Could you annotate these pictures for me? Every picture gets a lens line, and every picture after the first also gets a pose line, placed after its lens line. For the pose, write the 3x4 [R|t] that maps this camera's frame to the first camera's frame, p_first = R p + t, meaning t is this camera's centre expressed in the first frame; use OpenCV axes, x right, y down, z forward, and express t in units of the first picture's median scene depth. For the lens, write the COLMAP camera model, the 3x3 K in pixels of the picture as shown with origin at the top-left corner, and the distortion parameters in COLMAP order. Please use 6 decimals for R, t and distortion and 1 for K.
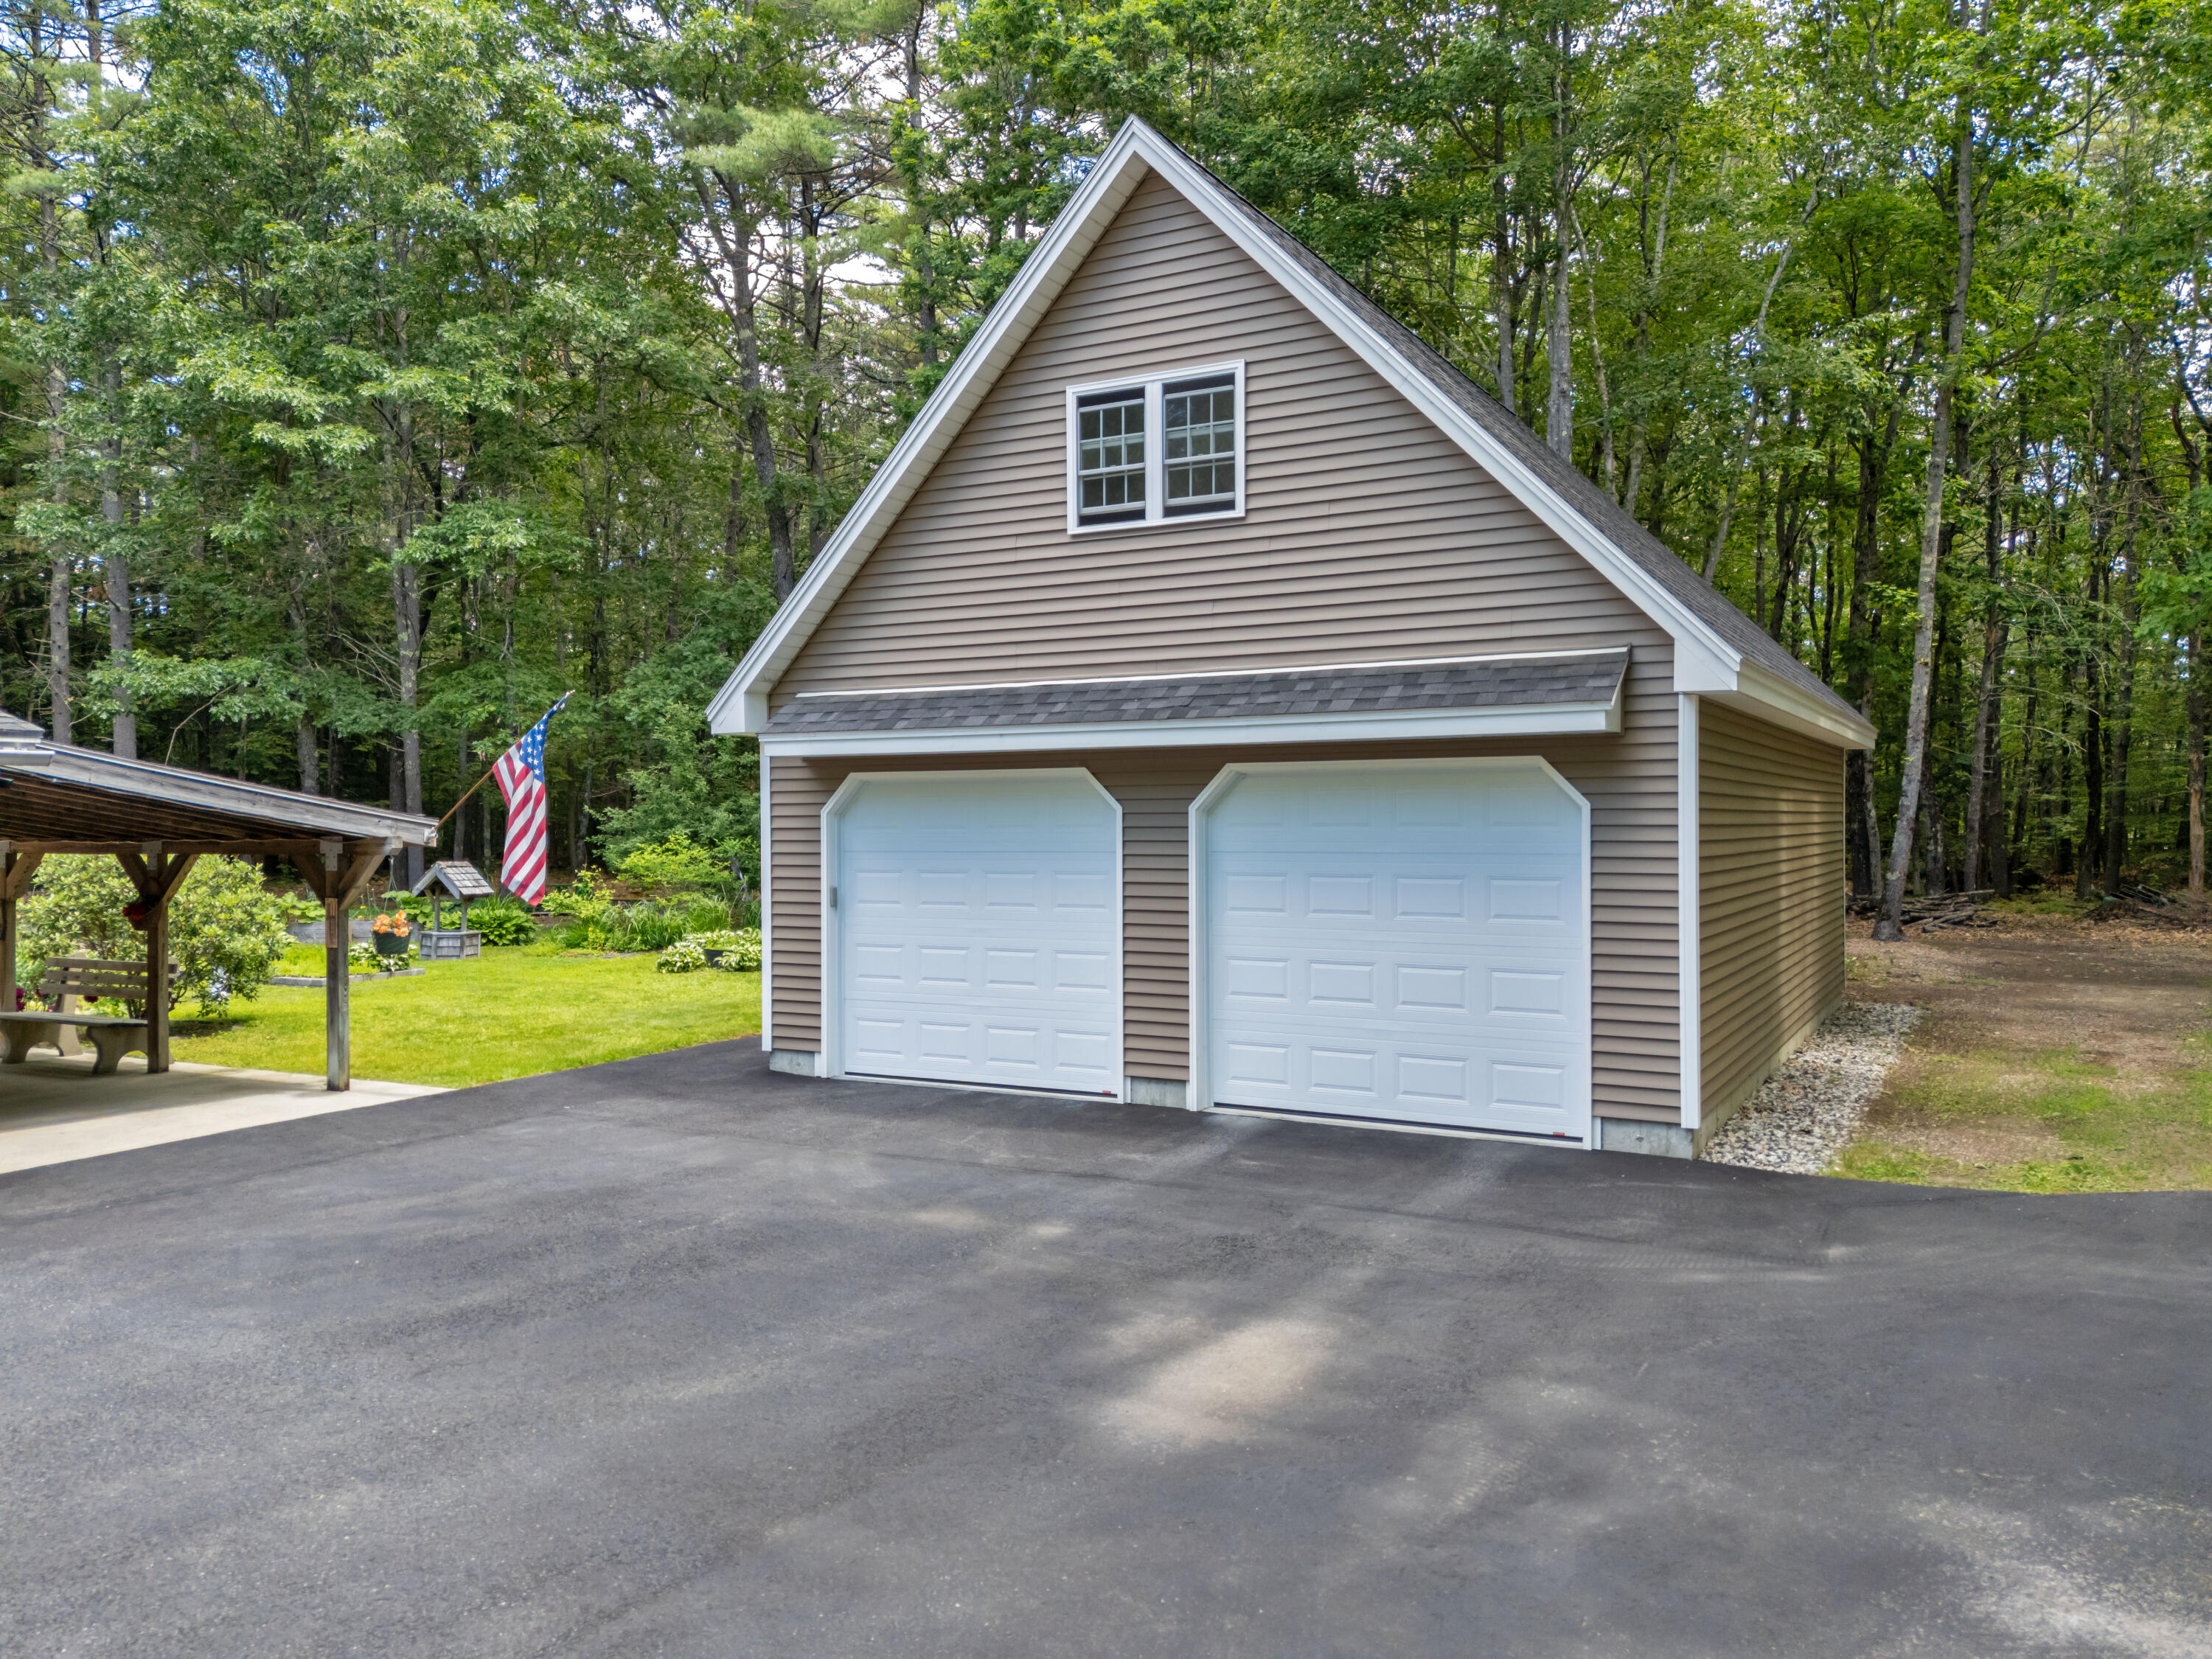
lens RADIAL K [[1580.4, 0, 1109.1], [0, 1580.4, 840.3], [0, 0, 1]] dist [0.045782, -0.005128]
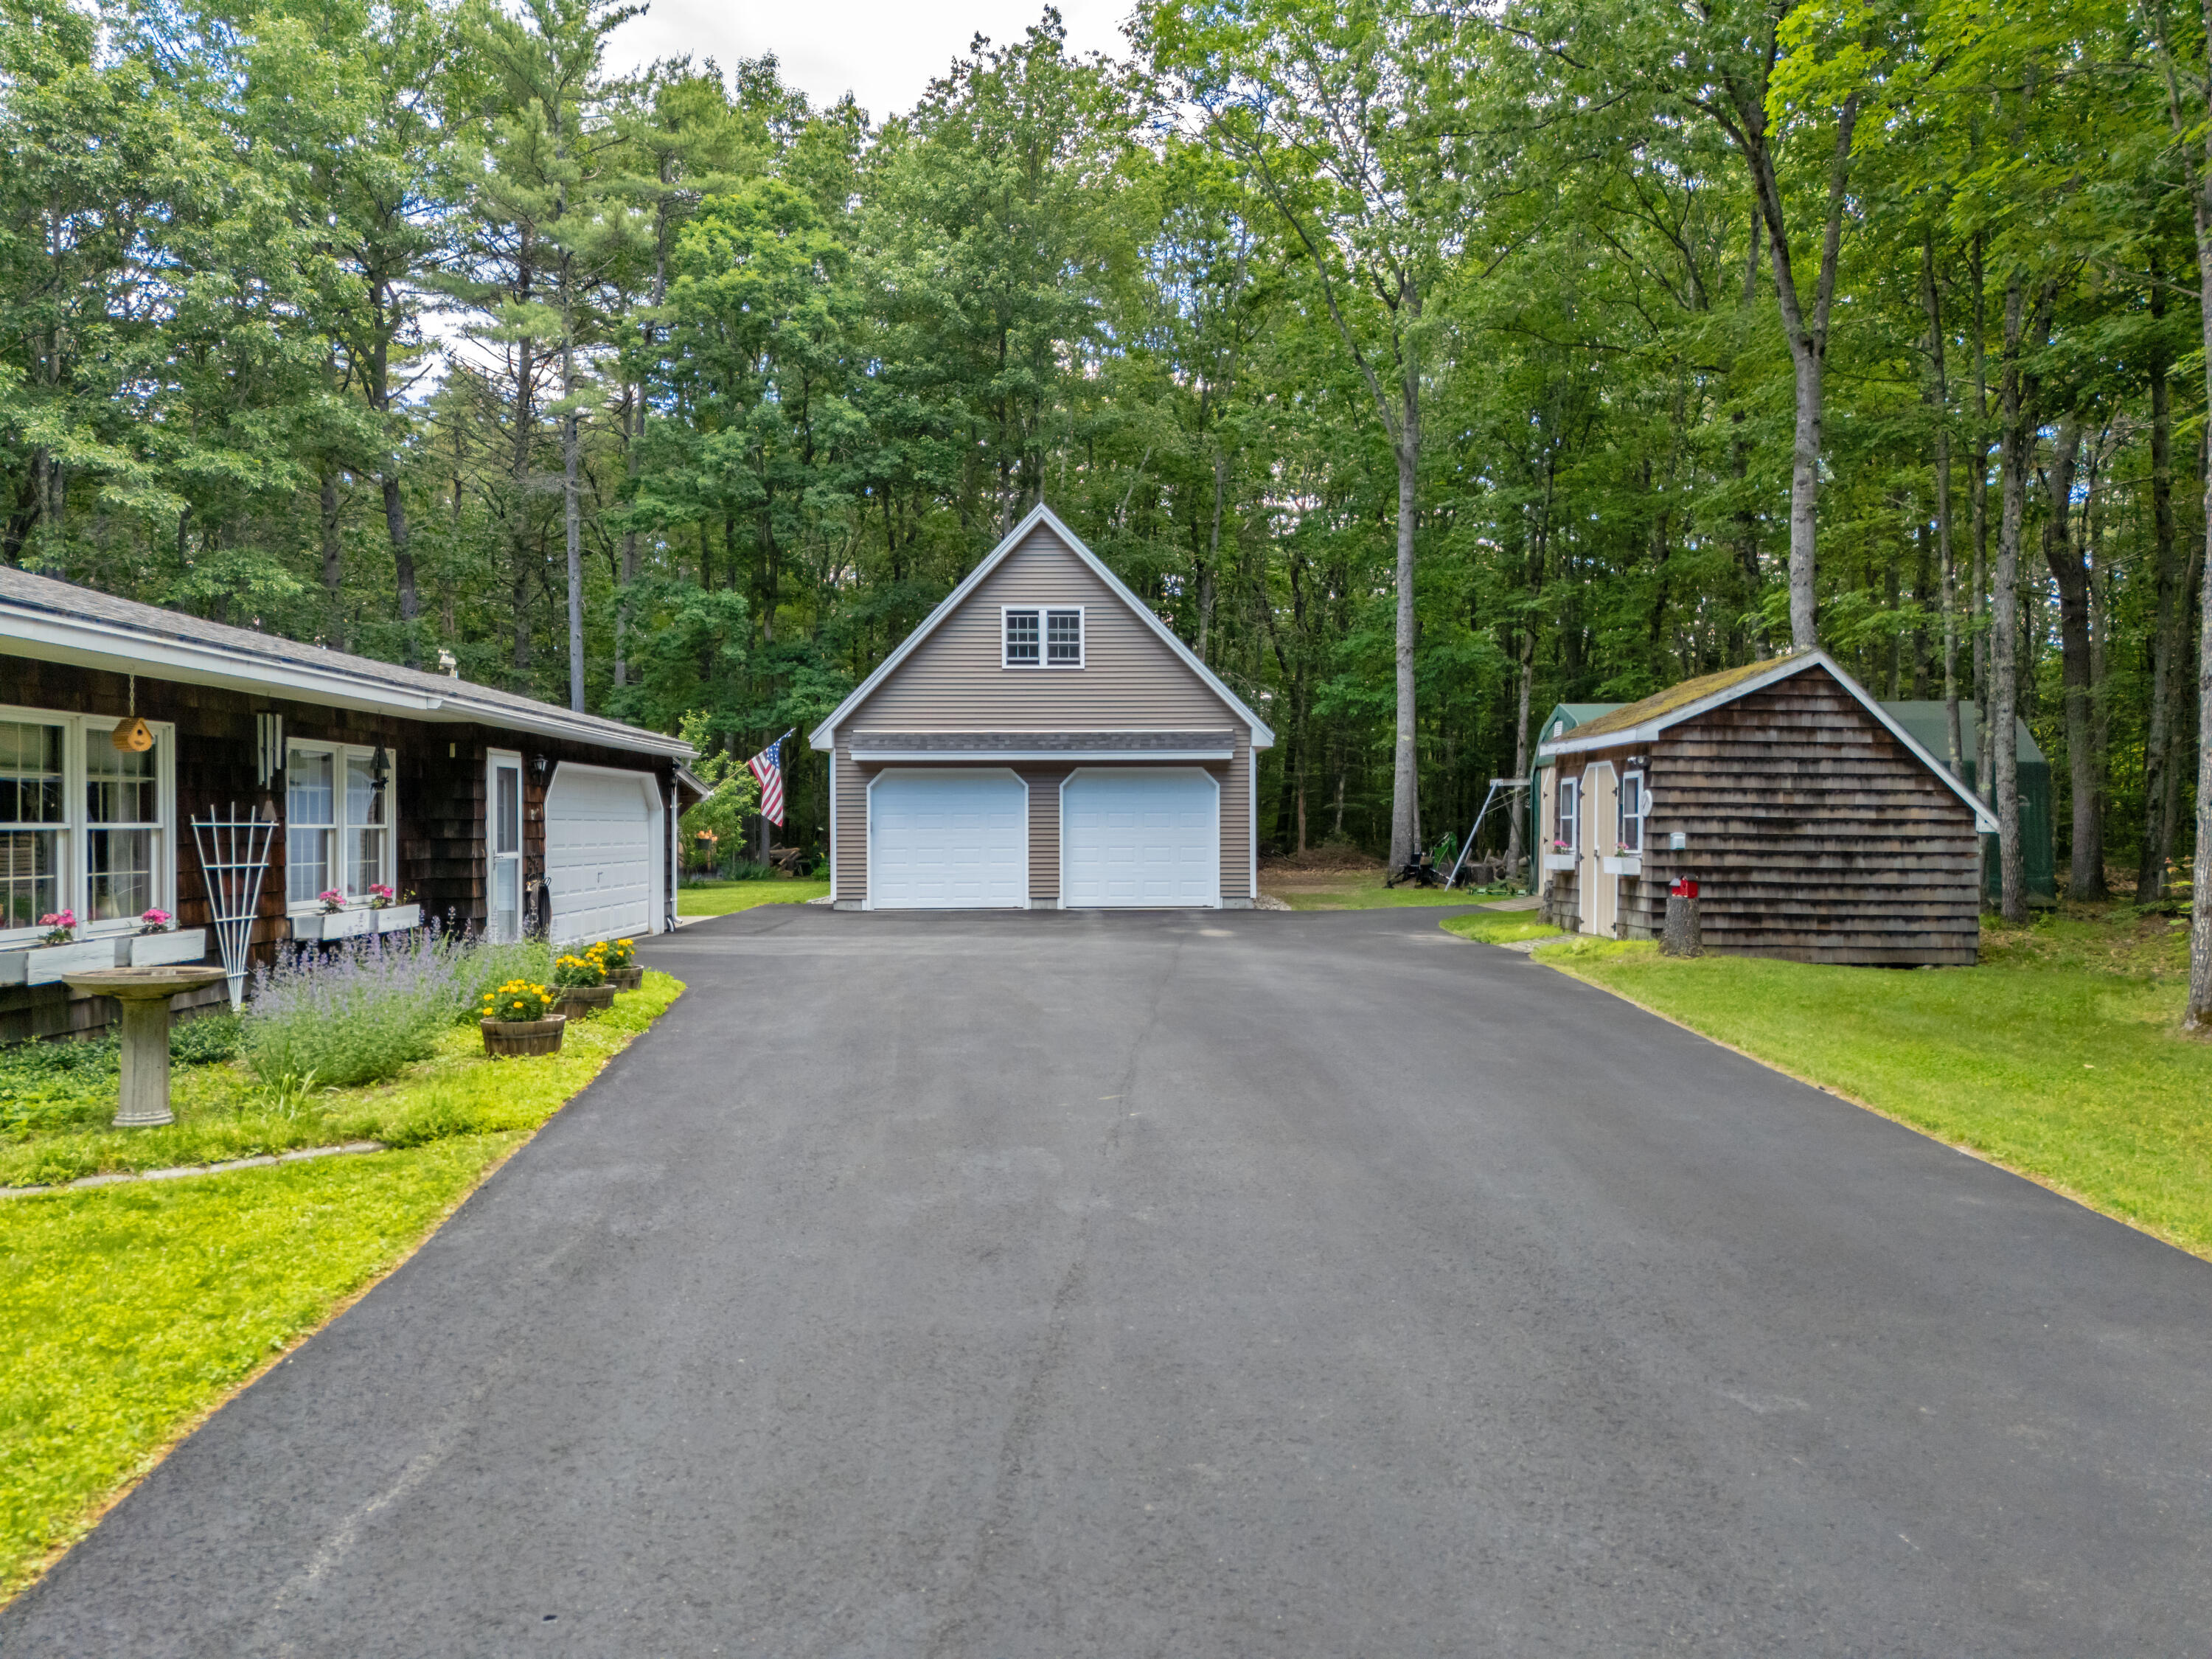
lens RADIAL K [[1537.1, 0, 1110.2], [0, 1537.1, 893.2], [0, 0, 1]] dist [-0.000394, -0.002227]
pose [[0.867332, -0.021464, 0.497267, -1.054995], [0.006110, 0.999454, 0.032483, 0.068141], [-0.497692, -0.025136, 0.866989, -1.089533]]
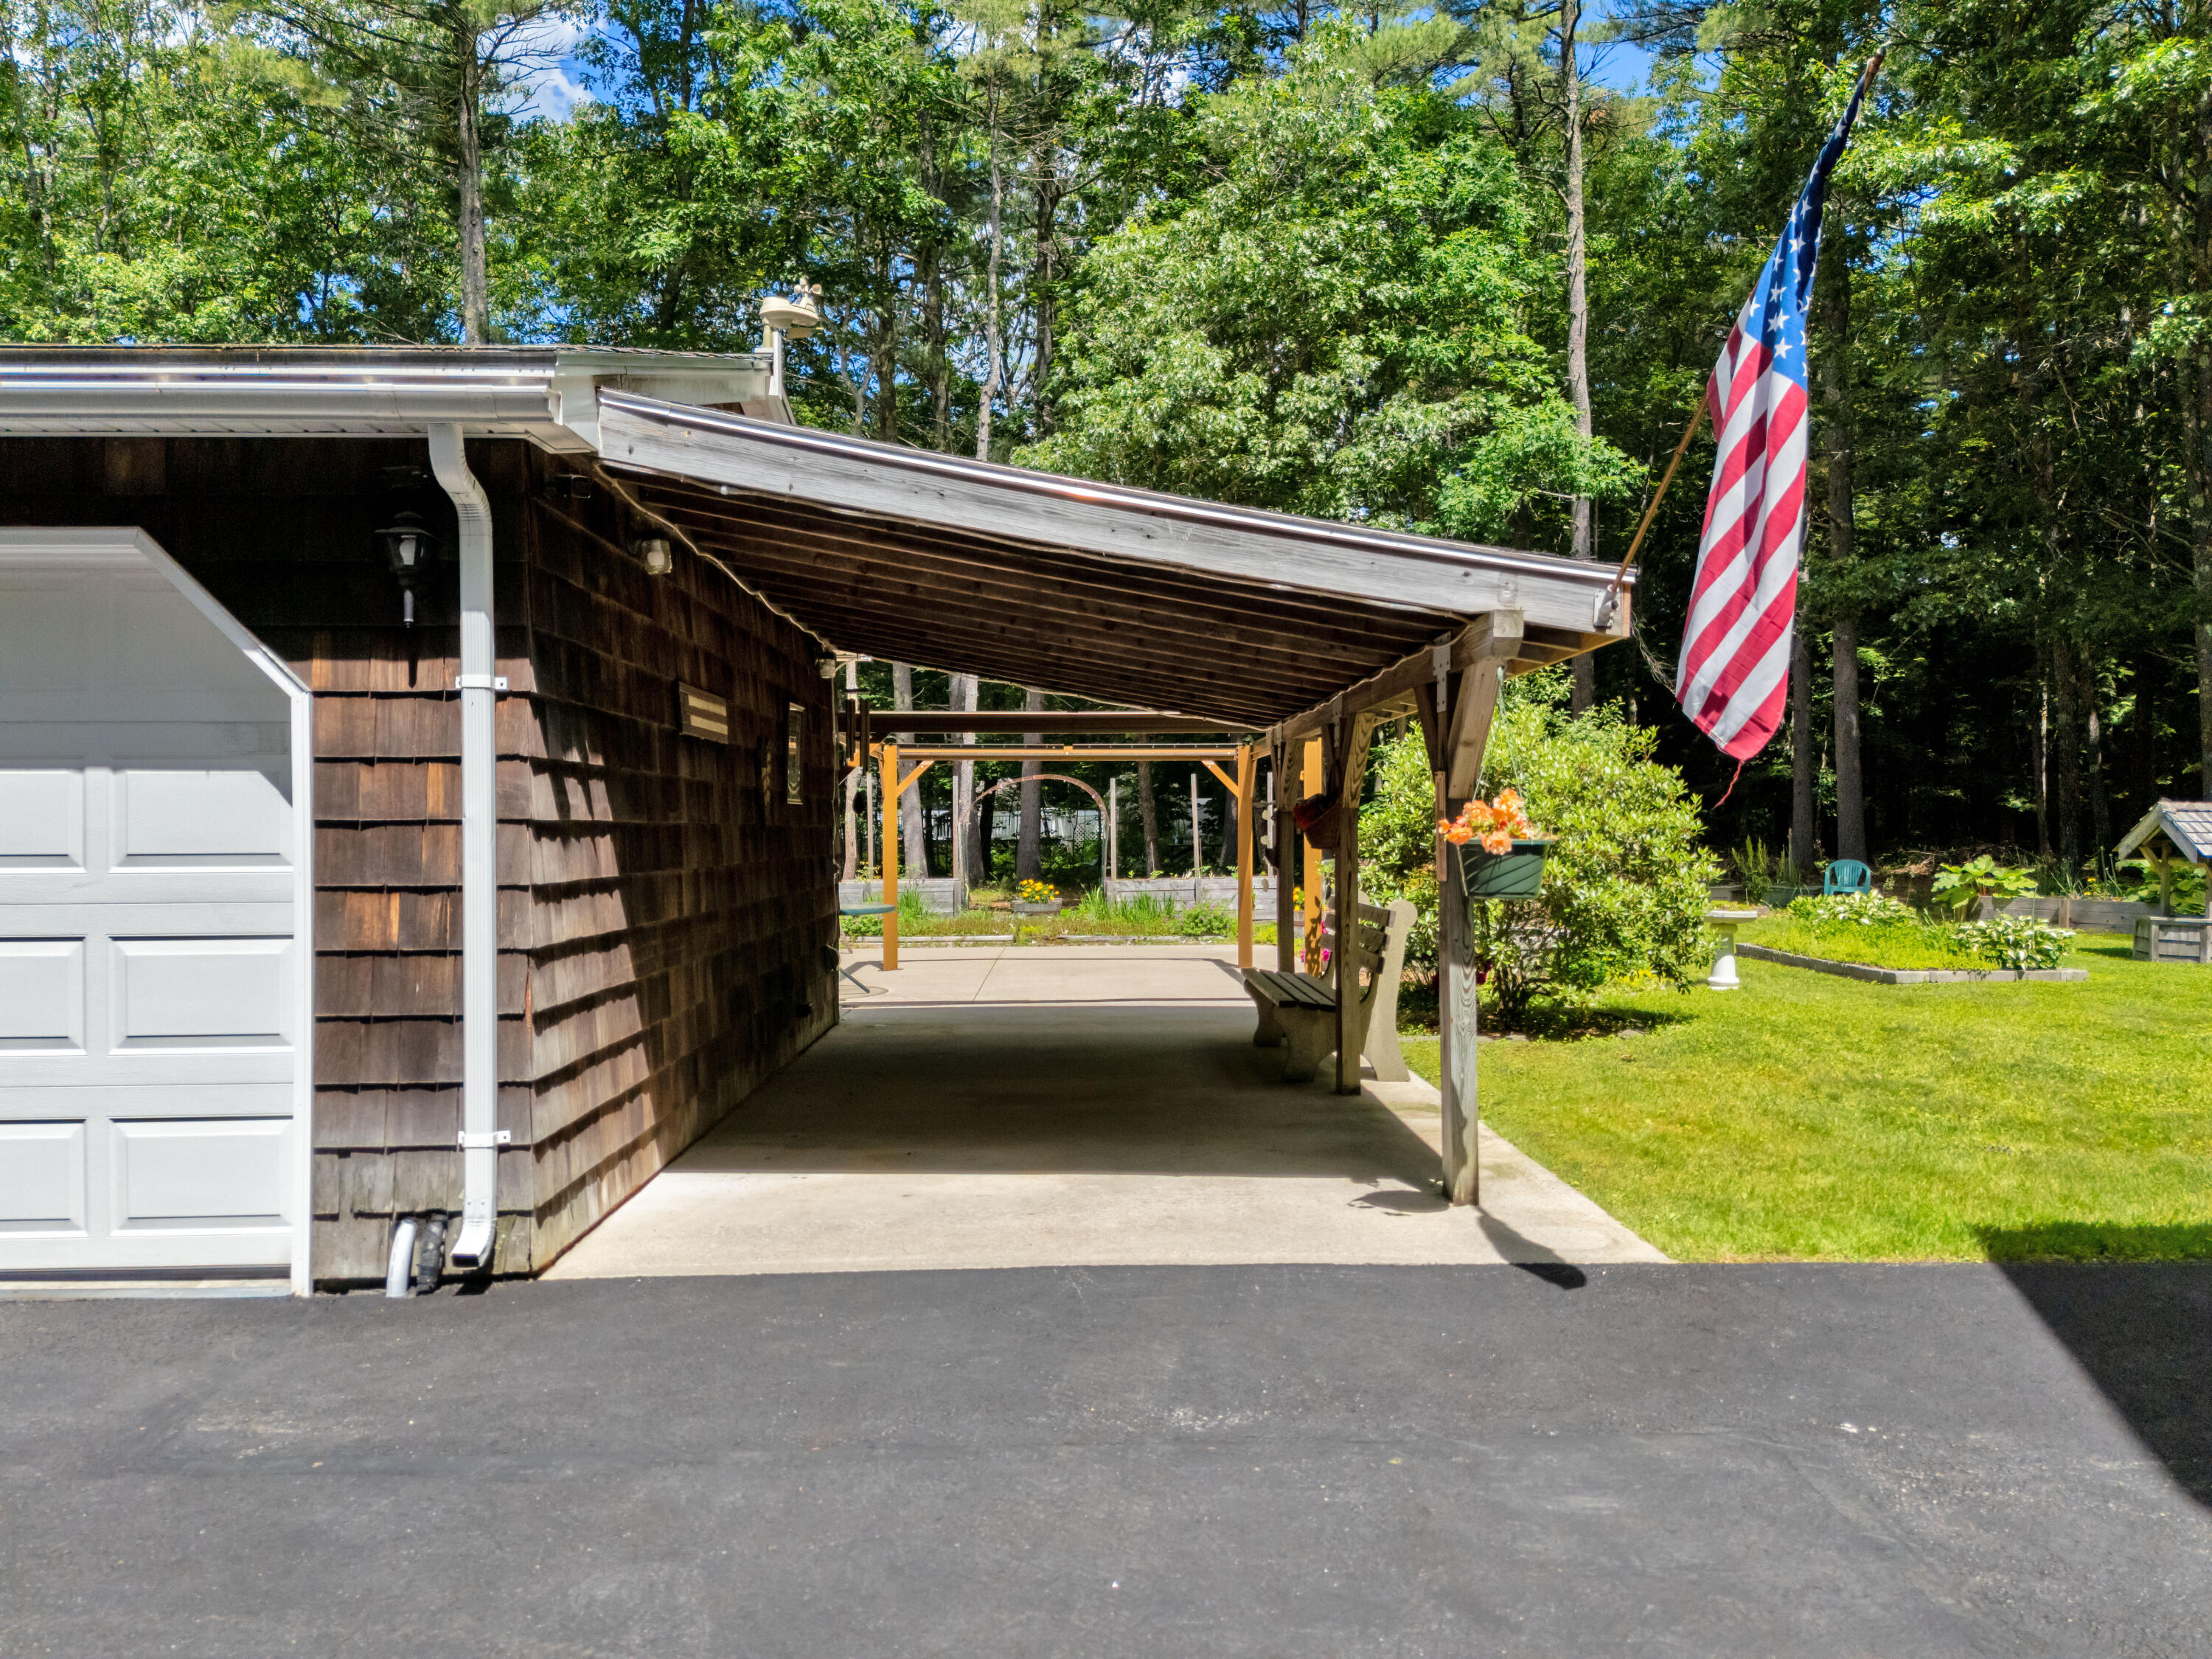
lens RADIAL K [[1714.1, 0, 1108.4], [0, 1714.1, 816.7], [0, 0, 1]] dist [0.038968, -0.002386]
pose [[0.512289, -0.003042, -0.858808, -0.110132], [-0.003940, 0.999975, -0.005892, 0.055254], [0.858804, 0.006402, 0.512264, 0.671023]]
